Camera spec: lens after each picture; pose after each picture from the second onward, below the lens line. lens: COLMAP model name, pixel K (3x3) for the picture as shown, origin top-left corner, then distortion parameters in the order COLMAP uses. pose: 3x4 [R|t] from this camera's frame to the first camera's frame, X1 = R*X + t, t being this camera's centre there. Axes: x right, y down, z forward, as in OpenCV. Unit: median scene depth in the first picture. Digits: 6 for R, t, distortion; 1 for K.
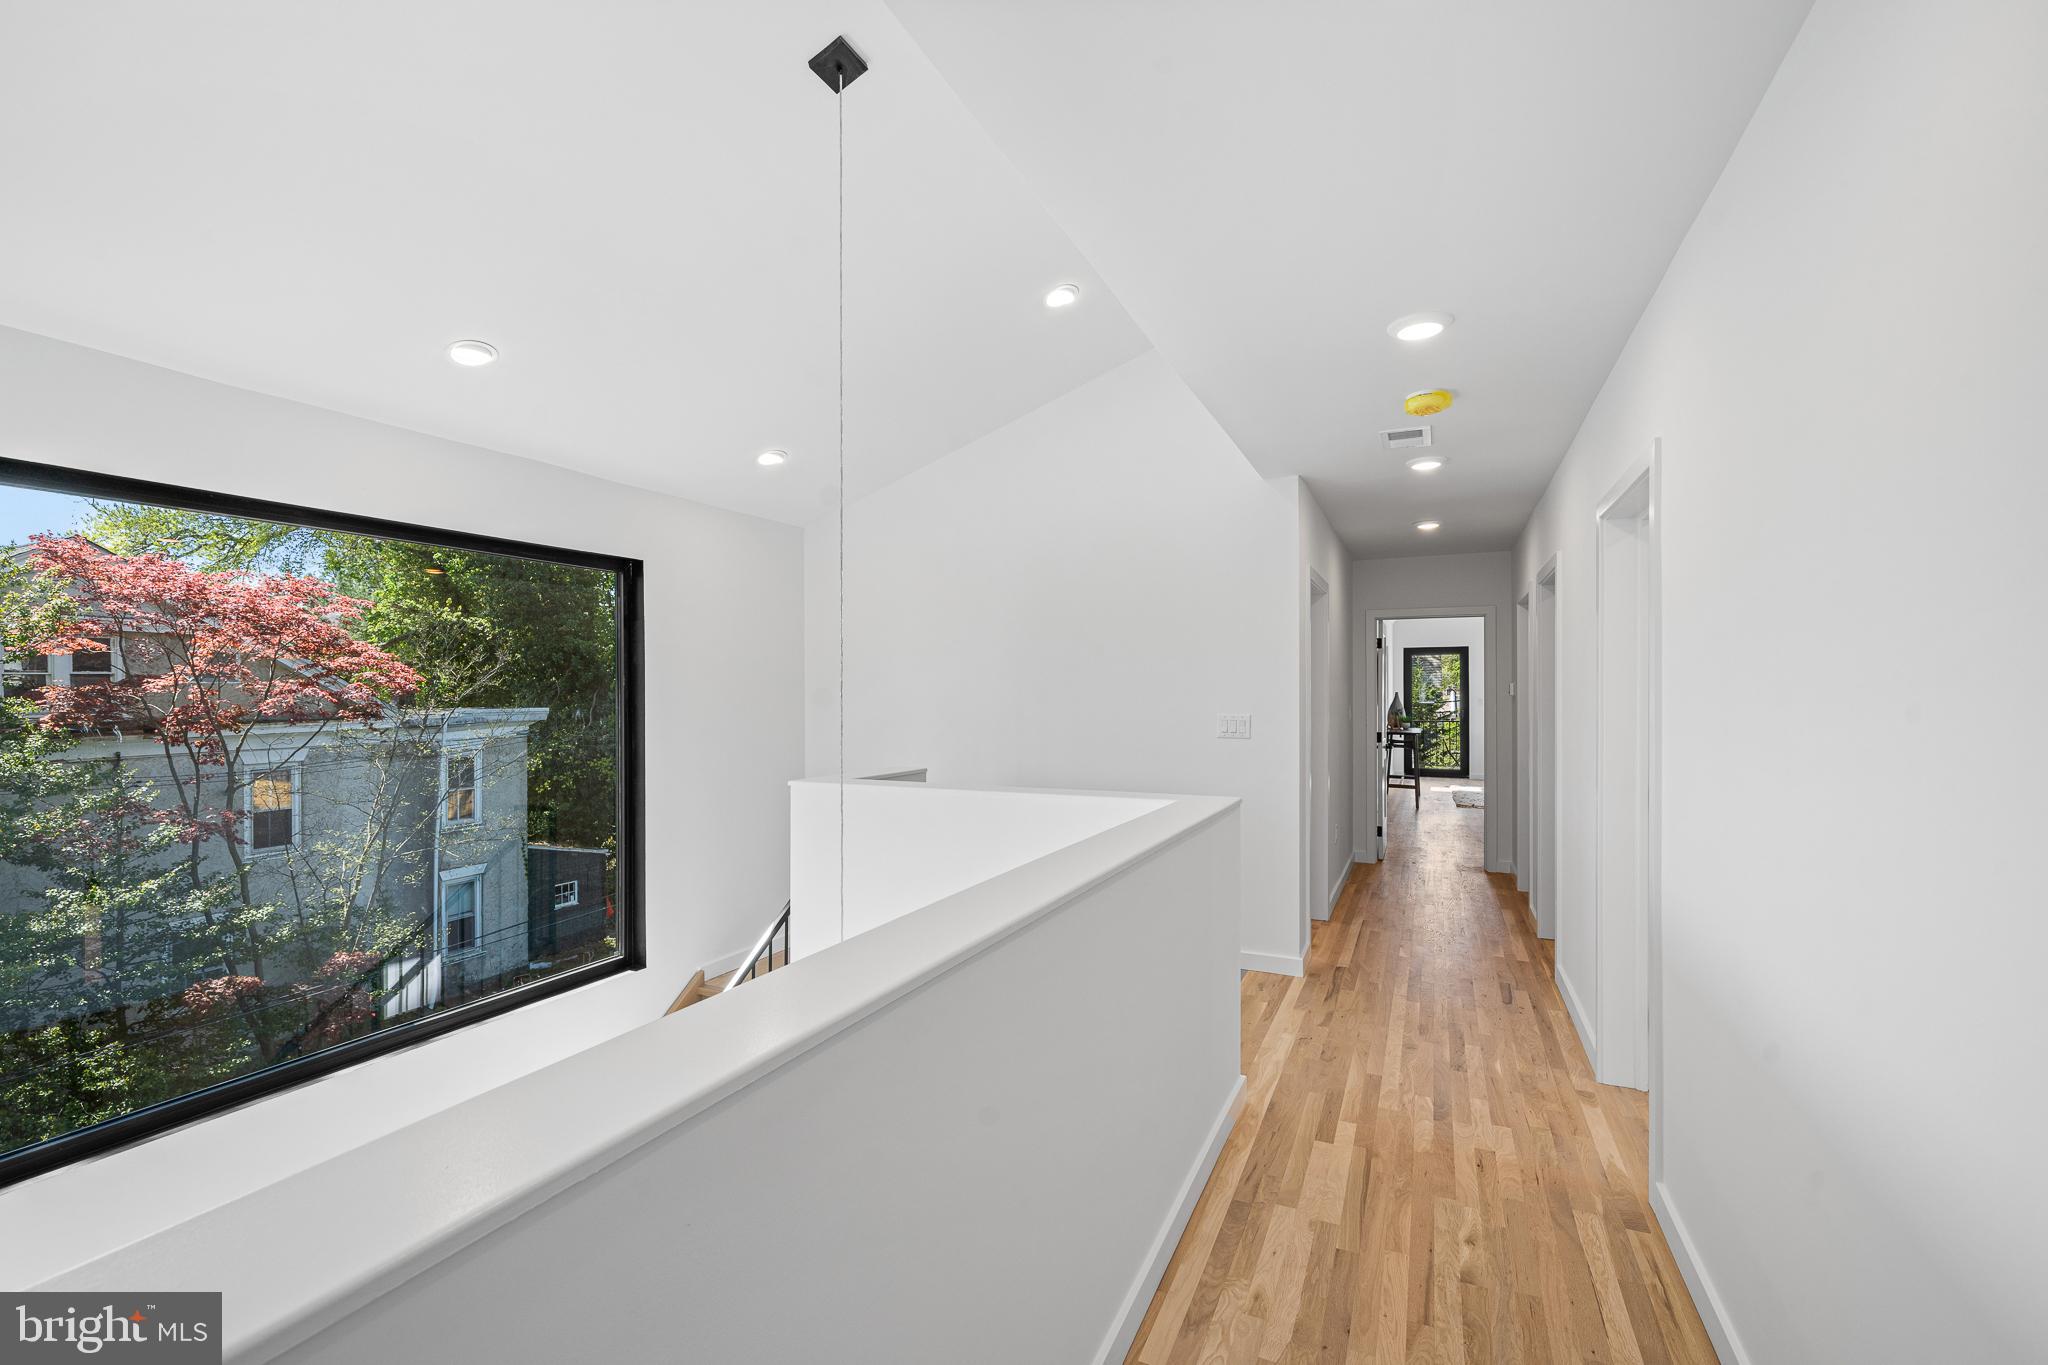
lens RADIAL K [[887.4, 0, 1024.2], [0, 887.4, 691.3], [0, 0, 1]] dist [0.000595, 0.000072]
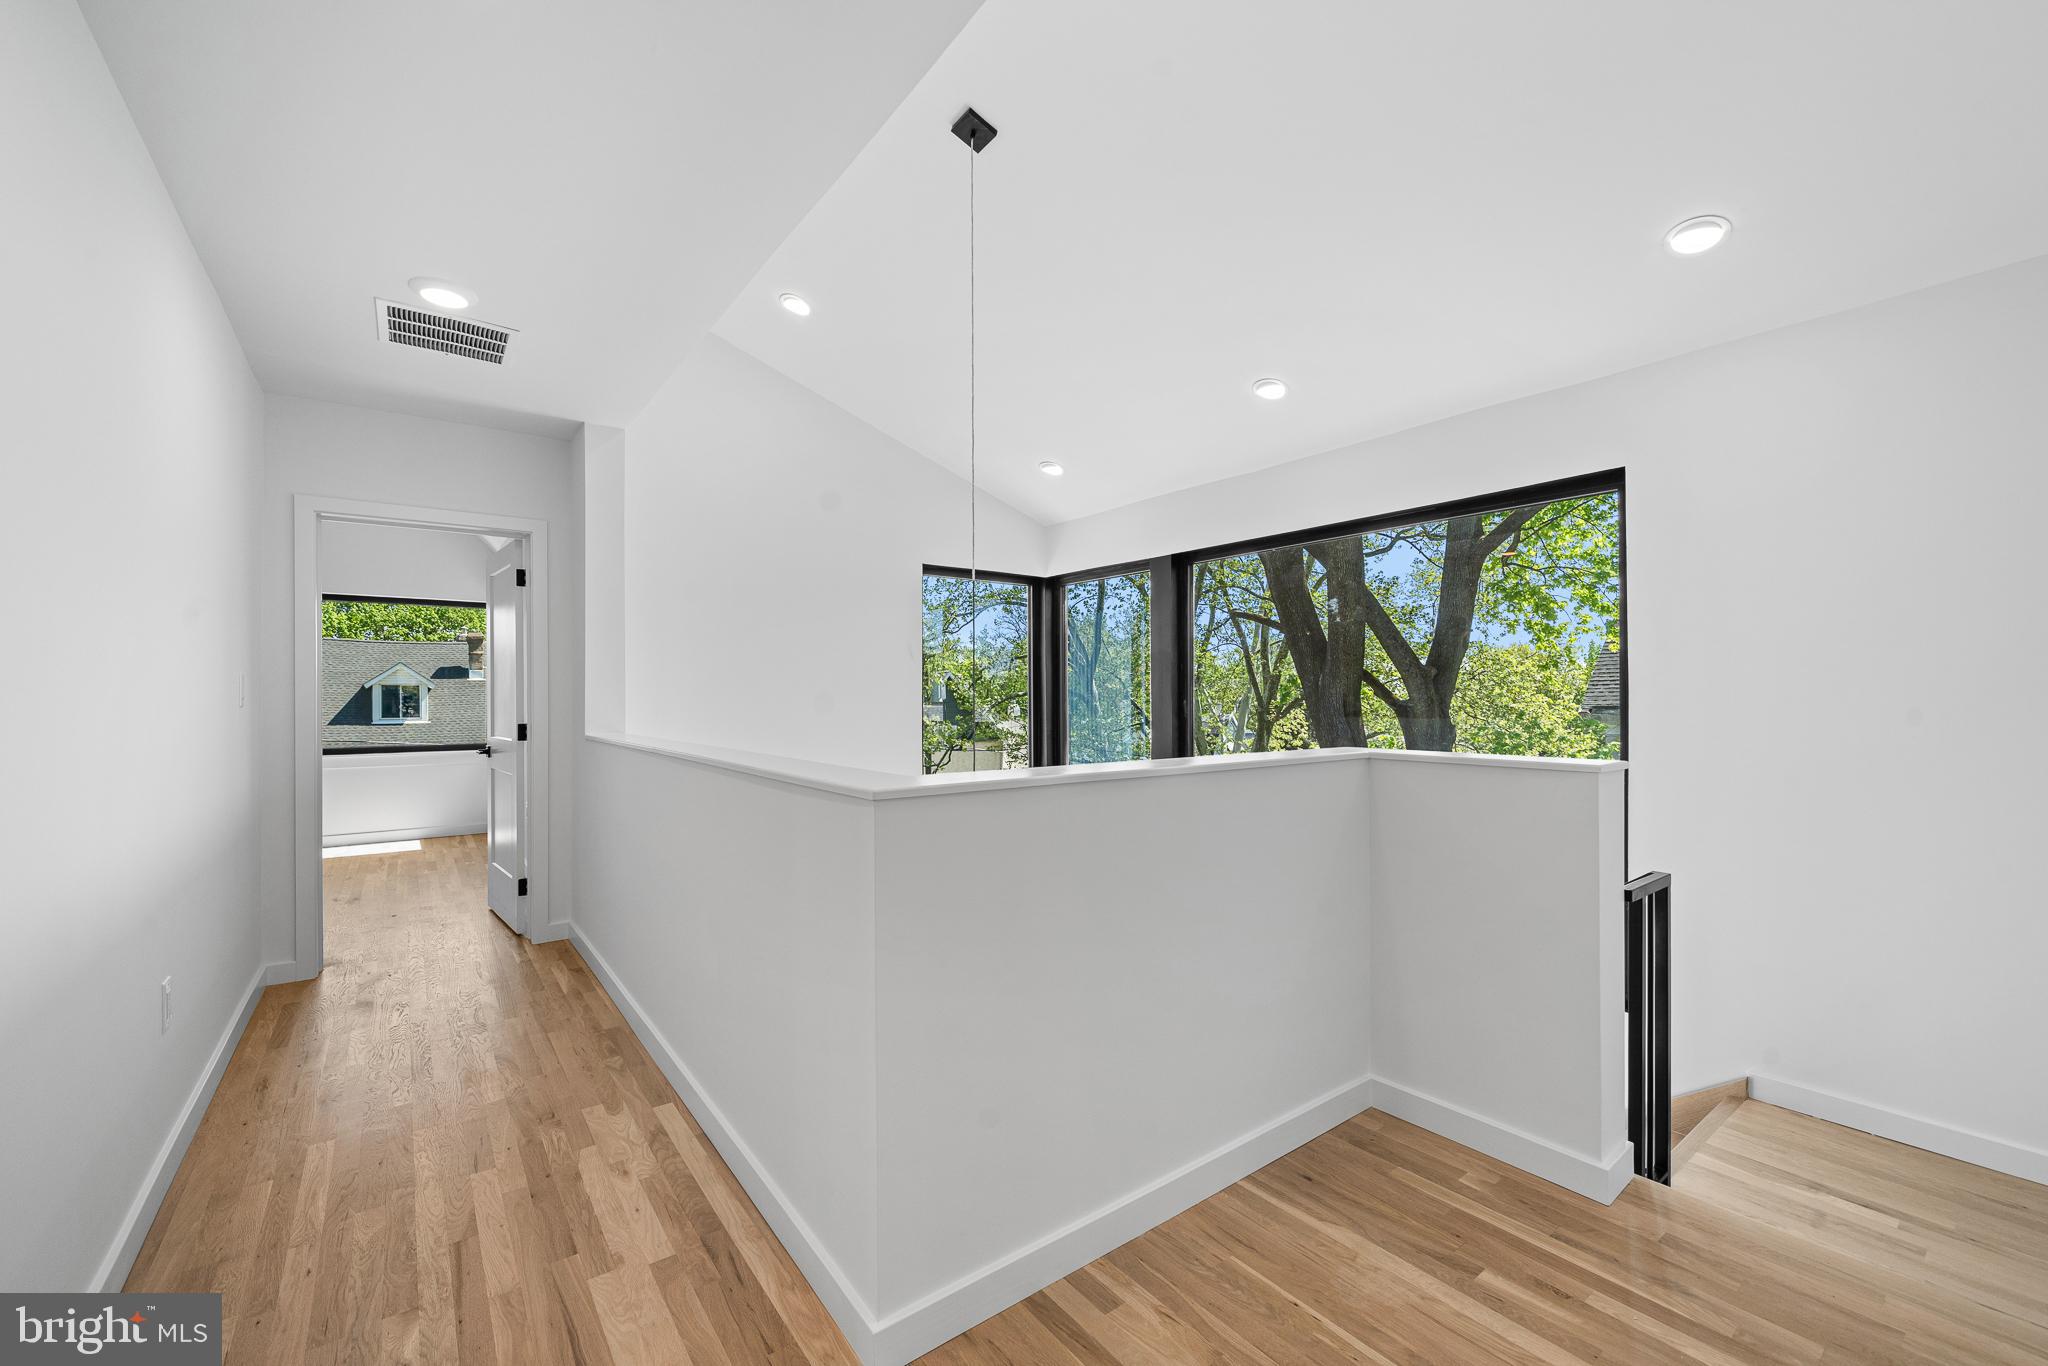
lens RADIAL K [[838.3, 0, 1025.2], [0, 838.3, 691.9], [0, 0, 1]] dist [-0.001381, -0.000062]
pose [[-0.479326, -0.001105, -0.877636, 0.886295], [0.008379, 0.999948, -0.005835, 0.093641], [0.877597, -0.010150, -0.479292, 1.836593]]
